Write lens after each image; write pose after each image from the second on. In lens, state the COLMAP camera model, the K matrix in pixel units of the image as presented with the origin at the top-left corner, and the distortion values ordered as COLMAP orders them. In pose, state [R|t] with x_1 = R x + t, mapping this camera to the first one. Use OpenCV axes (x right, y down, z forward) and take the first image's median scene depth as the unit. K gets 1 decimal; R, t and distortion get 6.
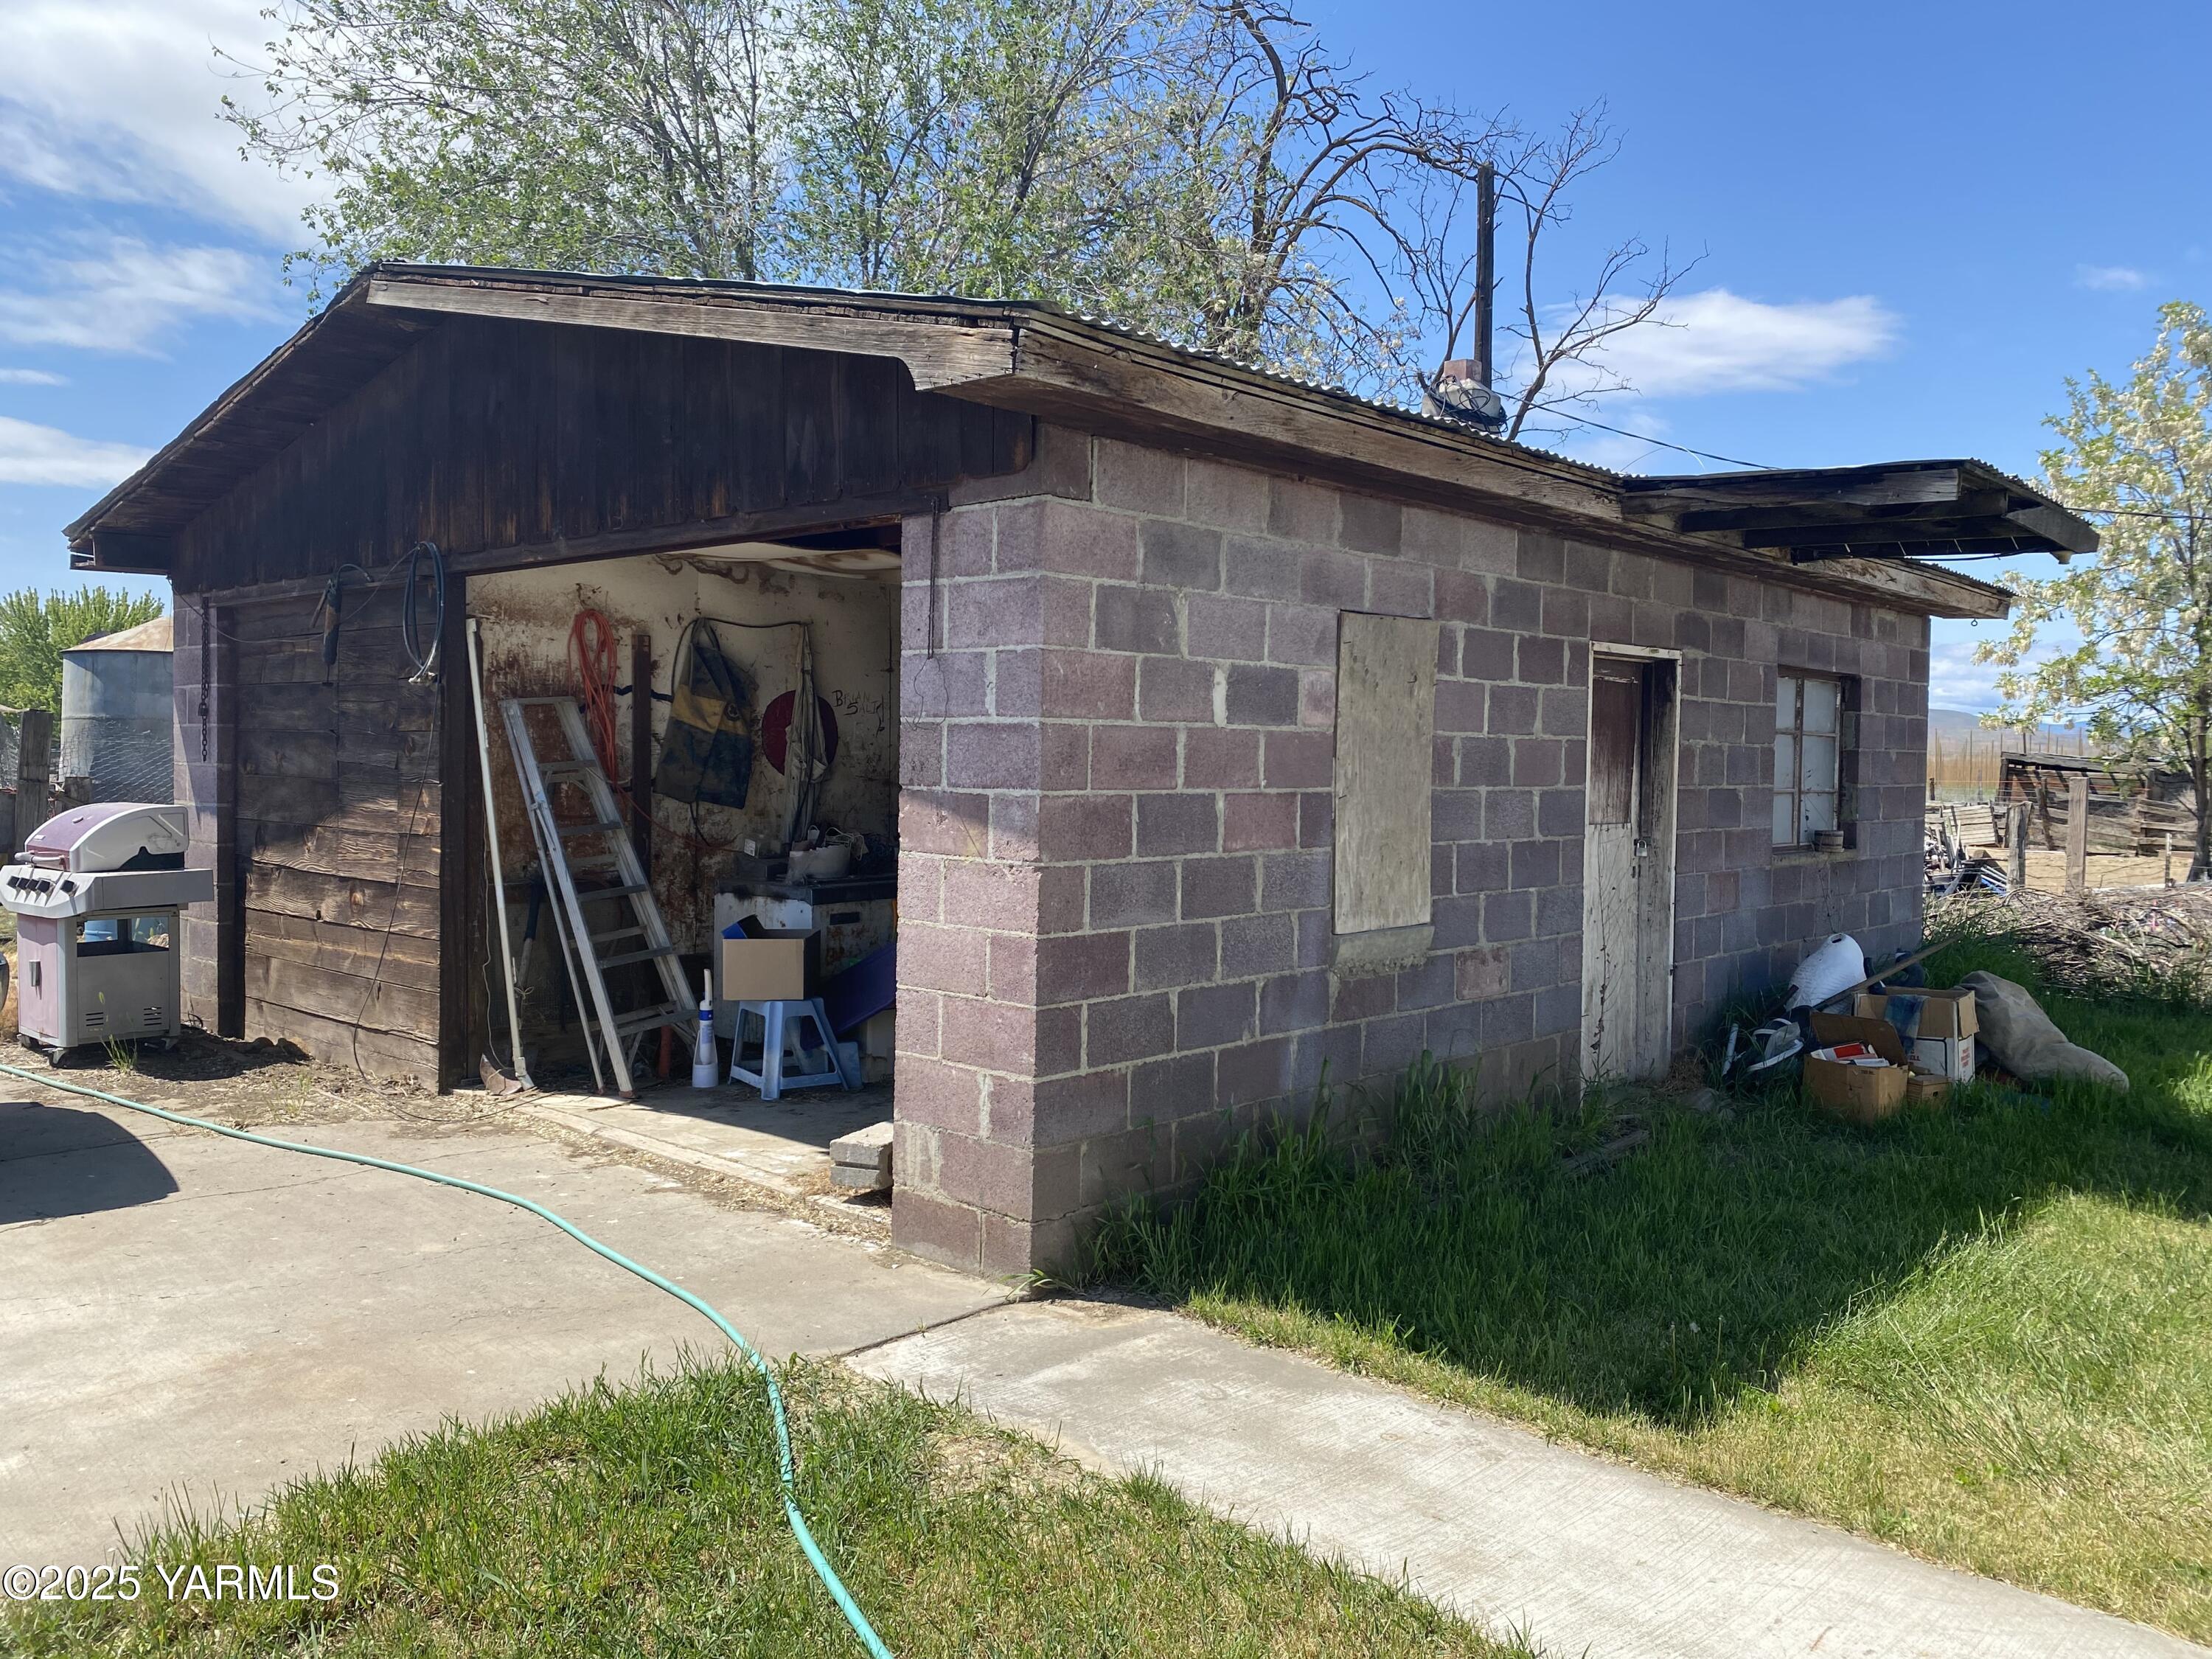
lens RADIAL K [[1688.0, 0, 1095.7], [0, 1688.0, 827.7], [0, 0, 1]] dist [0.029158, -0.020879]
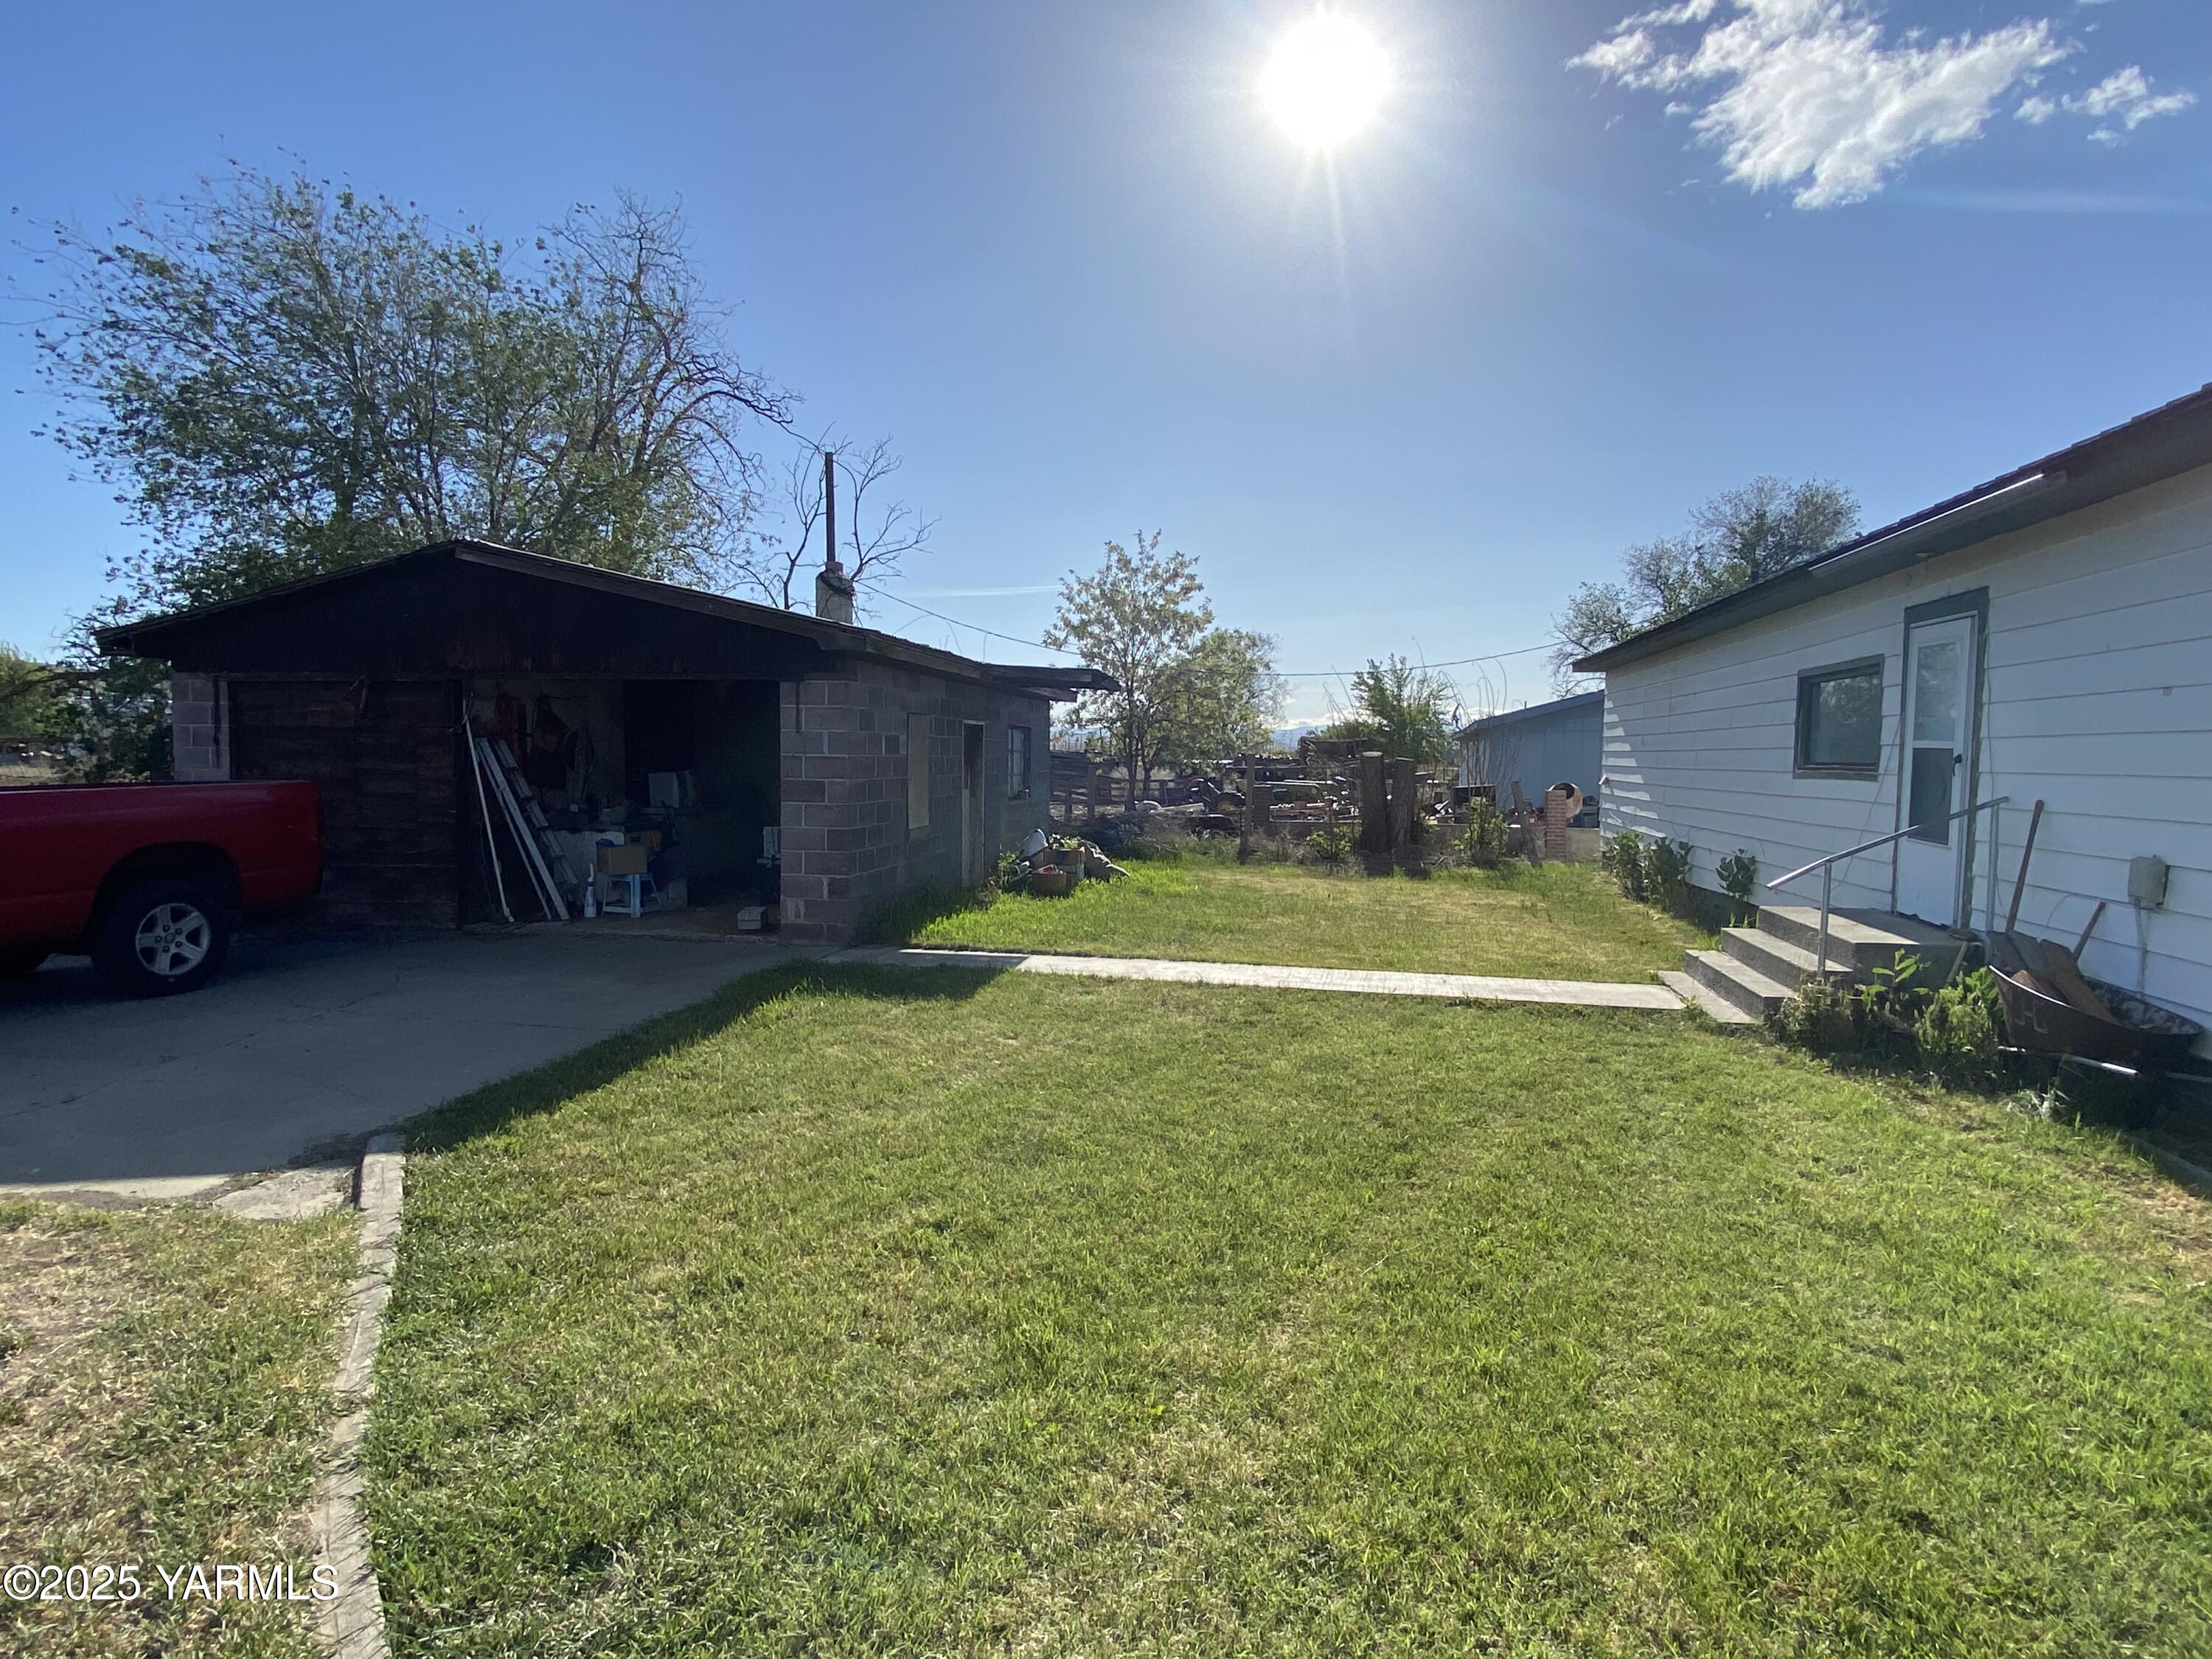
lens RADIAL K [[1206.3, 0, 1107.6], [0, 1206.3, 830.3], [0, 0, 1]] dist [-0.001180, -0.006659]
pose [[0.840380, -0.035652, 0.540824, -0.460122], [0.021340, 0.999237, 0.032712, 0.004681], [-0.541578, -0.015949, 0.840499, -0.599331]]
